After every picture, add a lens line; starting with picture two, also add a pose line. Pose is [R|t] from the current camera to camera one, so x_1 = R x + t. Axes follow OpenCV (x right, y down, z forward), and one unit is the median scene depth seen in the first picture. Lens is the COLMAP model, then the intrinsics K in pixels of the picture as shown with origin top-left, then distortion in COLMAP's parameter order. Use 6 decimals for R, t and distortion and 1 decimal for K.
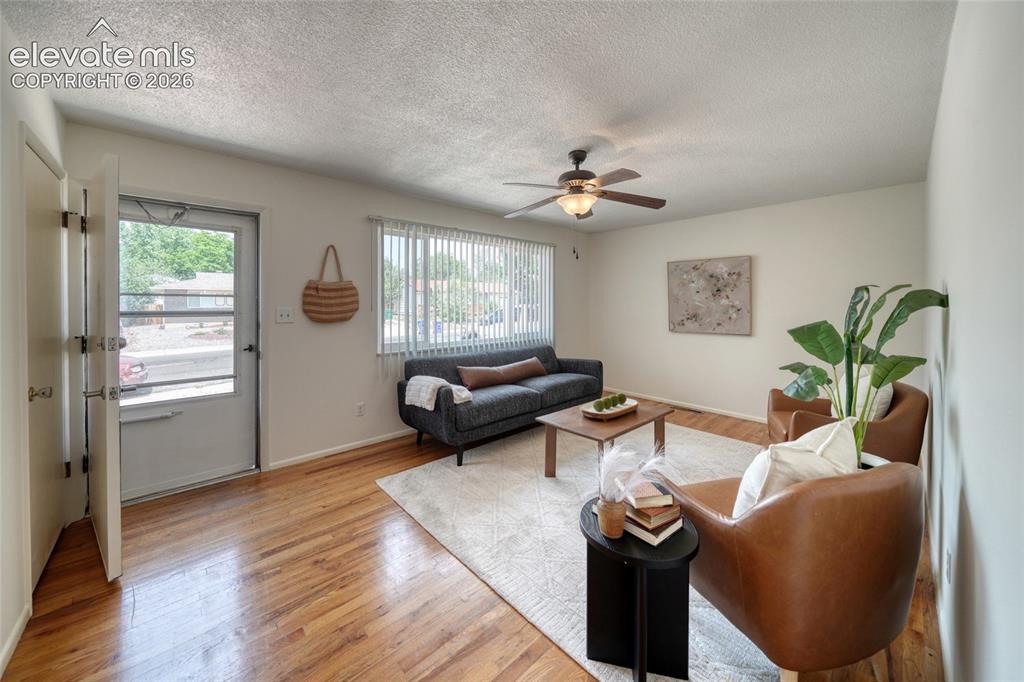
lens RADIAL K [[360.7, 0, 500.0], [0, 360.7, 304.6], [0, 0, 1]] dist [-0.006704, -0.000267]
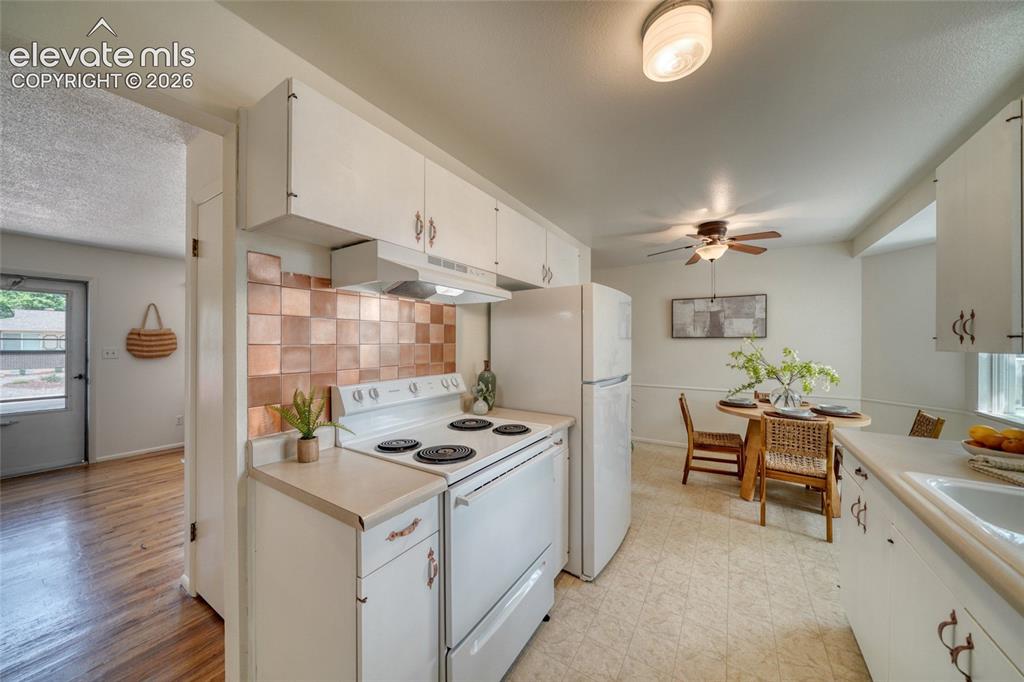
lens RADIAL K [[360.7, 0, 509.7], [0, 360.7, 341.6], [0, 0, 1]] dist [-0.006704, -0.000267]
pose [[0.969207, -0.004921, 0.246198, 0.570823], [0.007097, 0.999943, -0.007954, 0.006647], [-0.246145, 0.009456, 0.969187, -0.741785]]
